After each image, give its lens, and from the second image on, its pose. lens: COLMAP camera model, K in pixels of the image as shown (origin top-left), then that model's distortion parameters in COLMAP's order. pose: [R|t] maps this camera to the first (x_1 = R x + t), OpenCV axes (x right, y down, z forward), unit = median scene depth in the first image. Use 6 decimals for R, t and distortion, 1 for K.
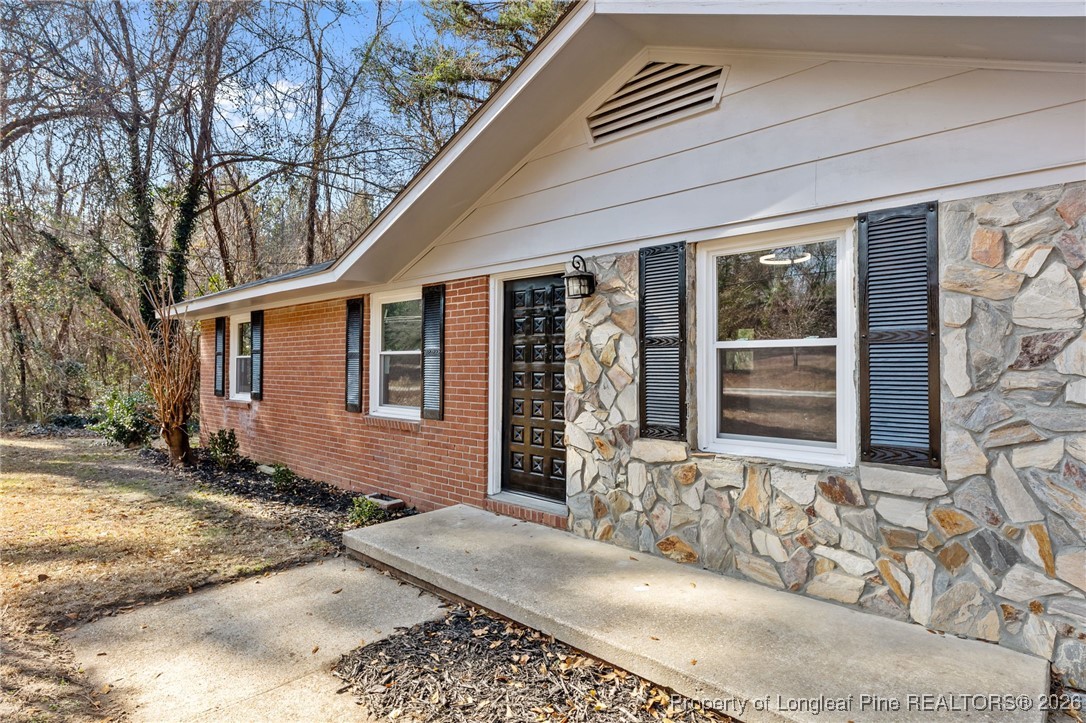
lens RADIAL K [[574.3, 0, 539.1], [0, 574.3, 357.5], [0, 0, 1]] dist [0.016173, -0.011339]
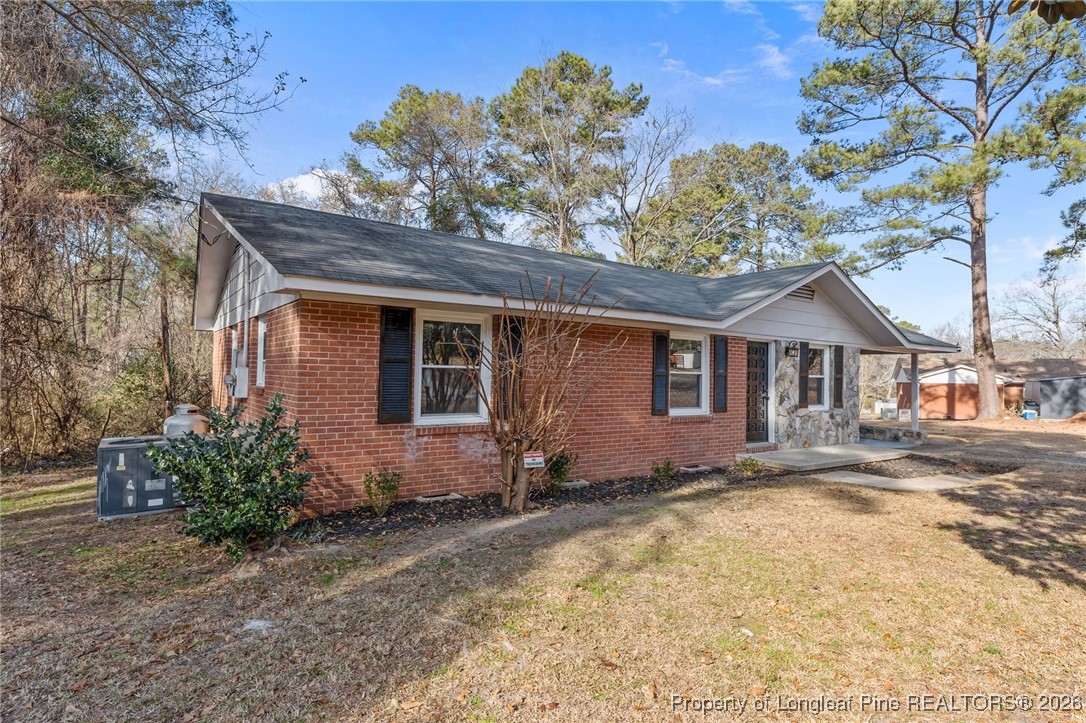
lens RADIAL K [[574.3, 0, 539.1], [0, 574.3, 357.5], [0, 0, 1]] dist [0.016173, -0.011339]
pose [[0.200588, 0.026789, 0.979309, -2.957567], [-0.035204, 0.999178, -0.020122, -0.008971], [-0.979043, -0.030439, 0.201366, 1.740798]]
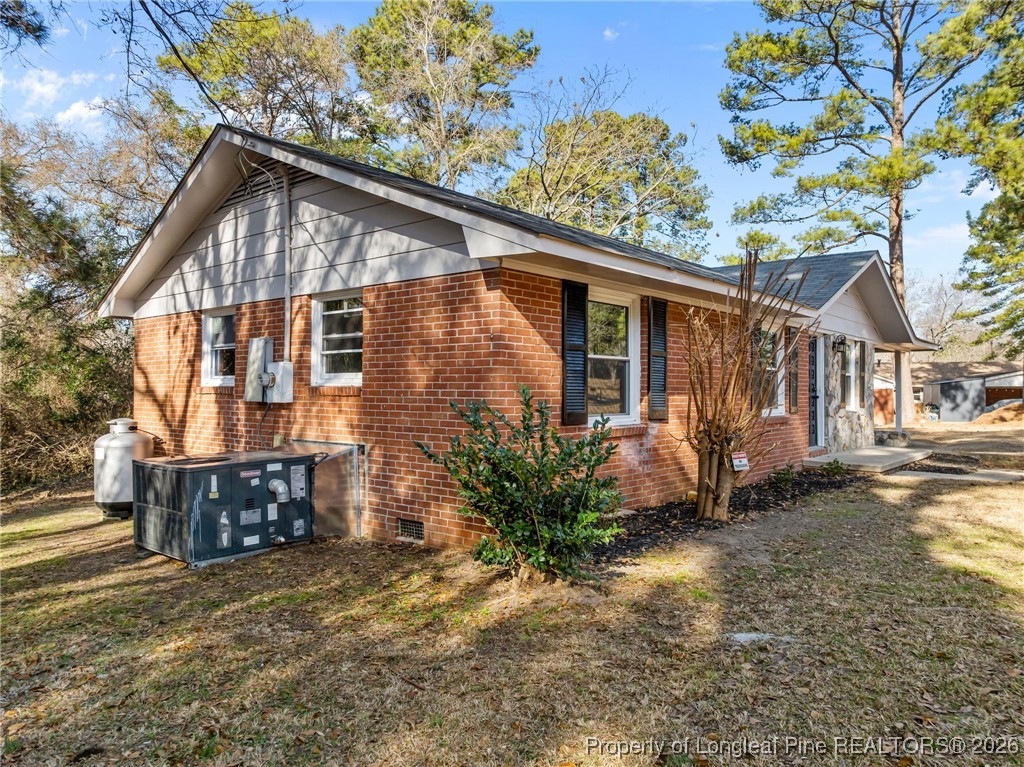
lens RADIAL K [[724.4, 0, 515.0], [0, 724.4, 376.8], [0, 0, 1]] dist [-0.060844, 0.044832]
pose [[-0.050175, 0.012518, 0.998662, -3.107535], [-0.023205, 0.999637, -0.013696, 0.077325], [-0.998471, -0.023861, -0.049866, 2.727552]]
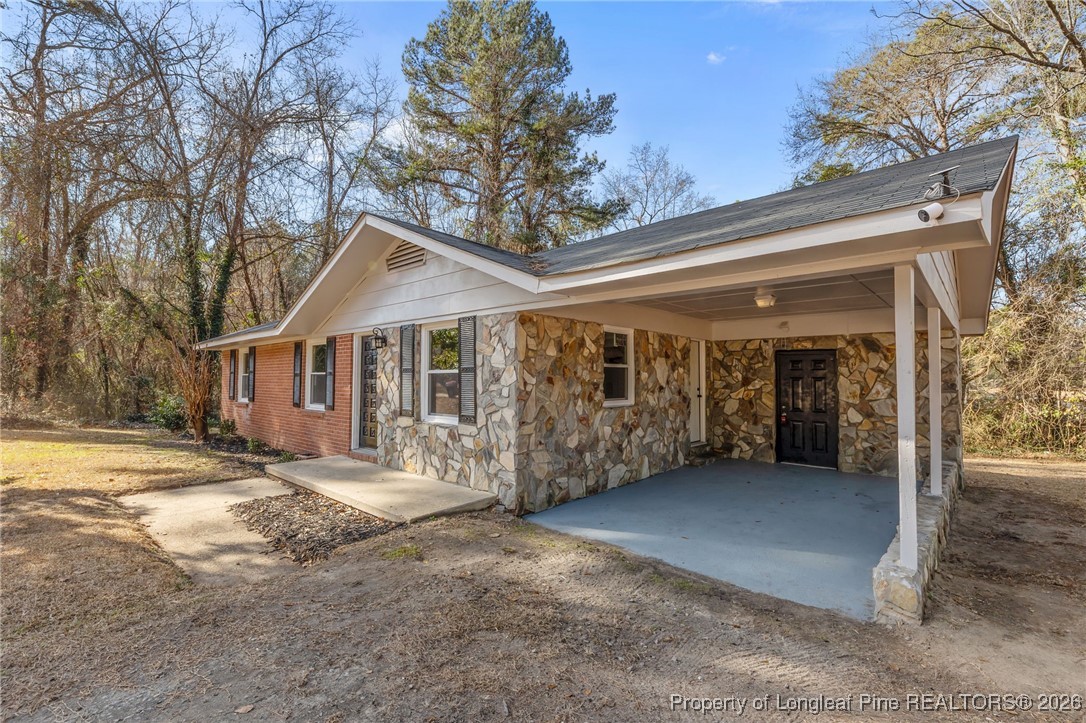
lens RADIAL K [[473.5, 0, 540.2], [0, 473.5, 365.4], [0, 0, 1]] dist [0.008535, -0.000867]
pose [[0.999981, 0.000378, 0.006165, 0.698297], [-0.000288, 0.999892, -0.014667, -0.019737], [-0.006170, 0.014665, 0.999873, -0.759187]]
